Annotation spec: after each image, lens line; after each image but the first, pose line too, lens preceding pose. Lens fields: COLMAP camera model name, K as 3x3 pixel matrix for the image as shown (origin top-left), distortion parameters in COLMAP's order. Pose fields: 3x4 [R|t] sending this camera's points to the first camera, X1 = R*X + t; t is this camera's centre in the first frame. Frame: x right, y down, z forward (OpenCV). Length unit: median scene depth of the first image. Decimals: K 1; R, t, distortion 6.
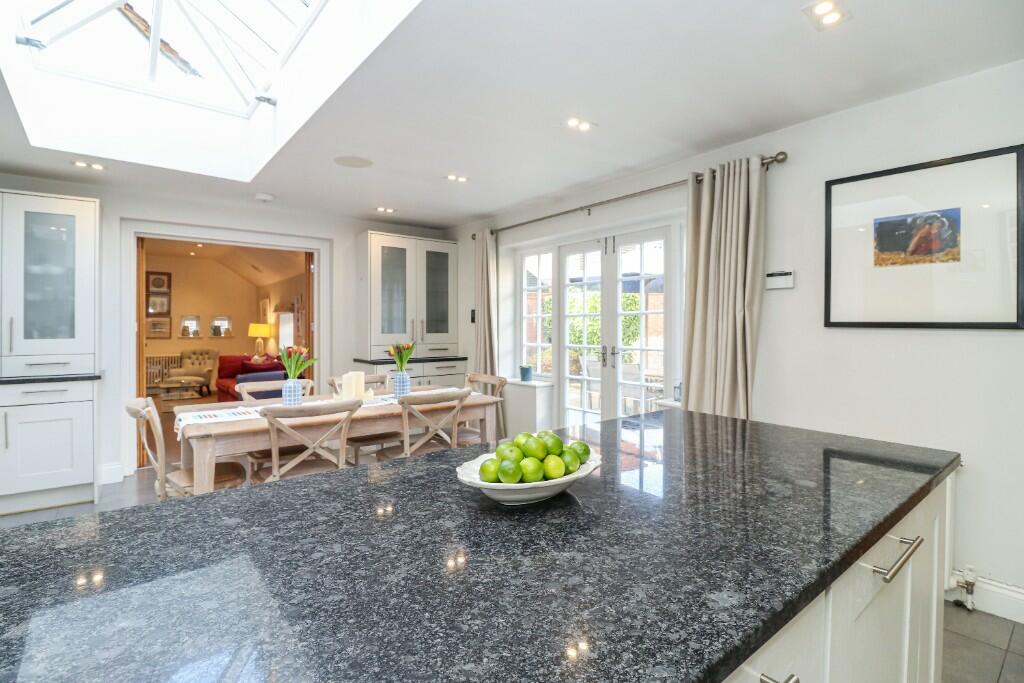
lens RADIAL K [[479.2, 0, 505.6], [0, 479.2, 329.2], [0, 0, 1]] dist [-0.012970, -0.000375]
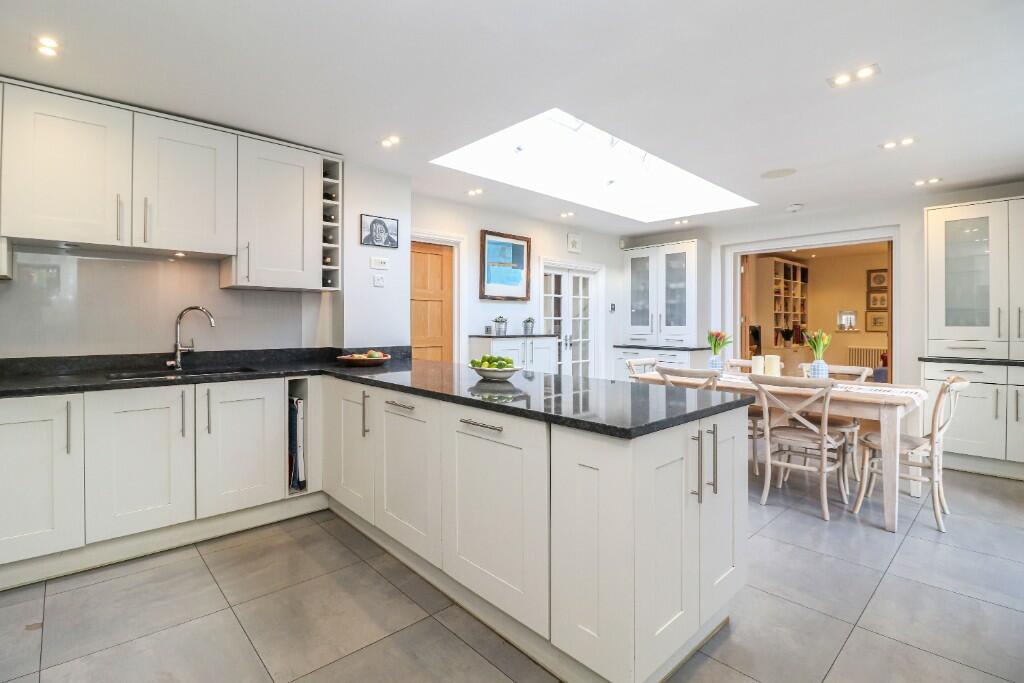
lens RADIAL K [[479.2, 0, 505.6], [0, 479.2, 329.2], [0, 0, 1]] dist [-0.012970, -0.000375]
pose [[0.072533, 0.014410, -0.997262, 0.695003], [-0.006495, 0.999881, 0.013976, 0.010869], [0.997345, 0.005463, 0.072618, 0.235136]]
